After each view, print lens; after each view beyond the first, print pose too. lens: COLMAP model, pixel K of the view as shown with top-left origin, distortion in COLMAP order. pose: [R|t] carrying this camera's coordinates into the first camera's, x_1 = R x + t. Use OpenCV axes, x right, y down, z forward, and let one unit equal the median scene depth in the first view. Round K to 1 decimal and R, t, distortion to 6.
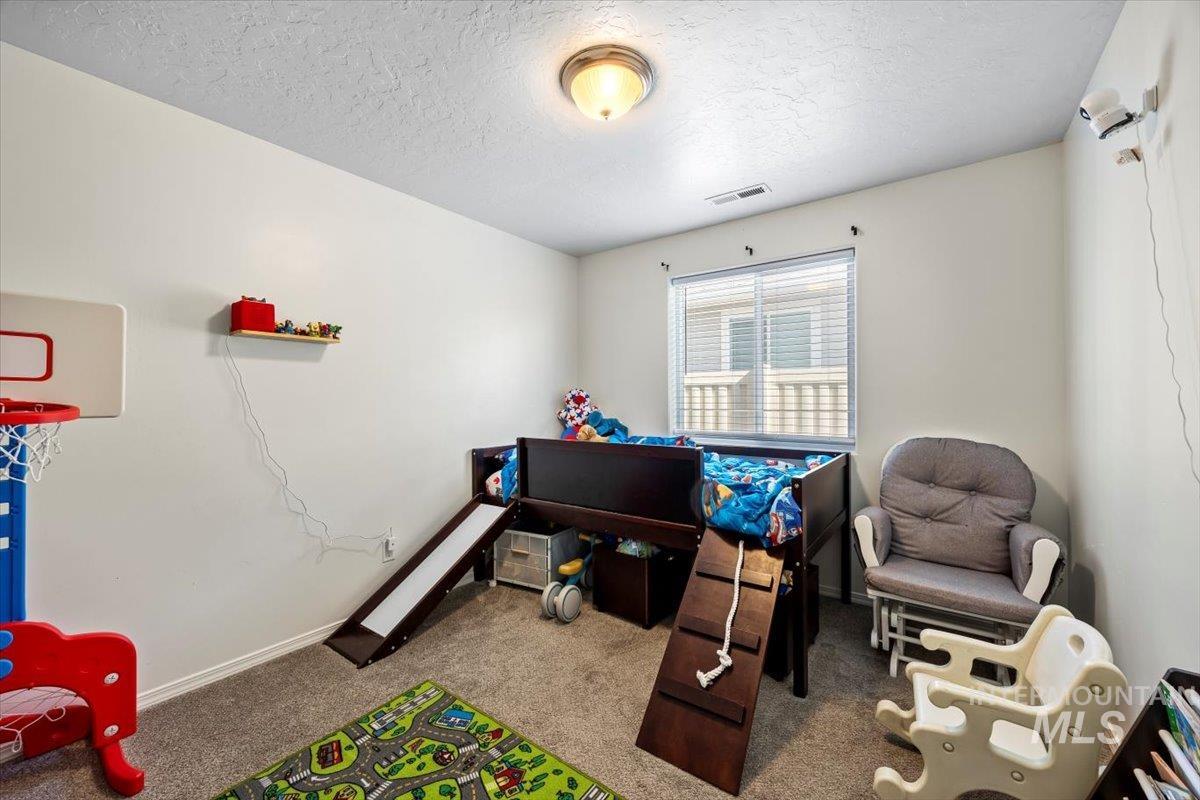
lens RADIAL K [[466.3, 0, 598.0], [0, 466.3, 396.3], [0, 0, 1]] dist [-0.001652, 0.000479]
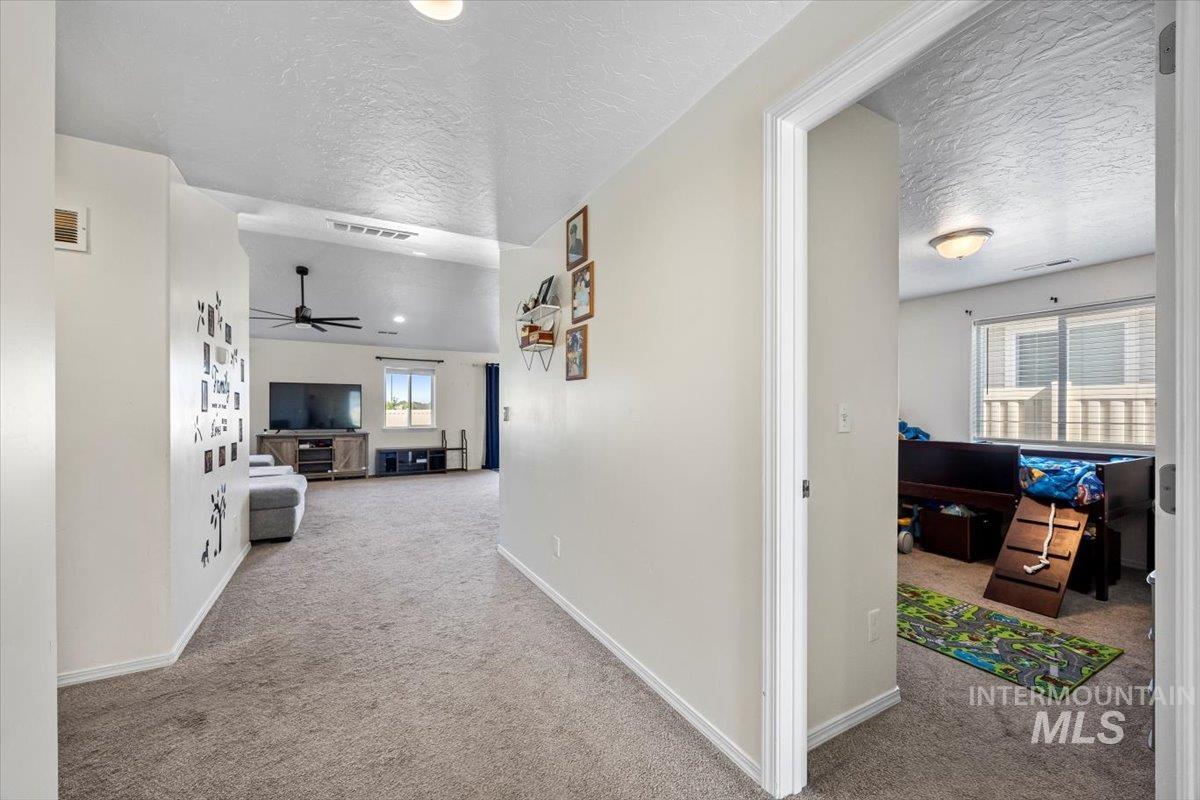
lens RADIAL K [[466.3, 0, 603.6], [0, 466.3, 408.5], [0, 0, 1]] dist [-0.001652, 0.000479]
pose [[0.912817, 0.008501, -0.408281, -0.445323], [-0.006876, 0.999962, 0.005447, -0.012555], [0.408312, -0.002165, 0.912840, -1.075984]]
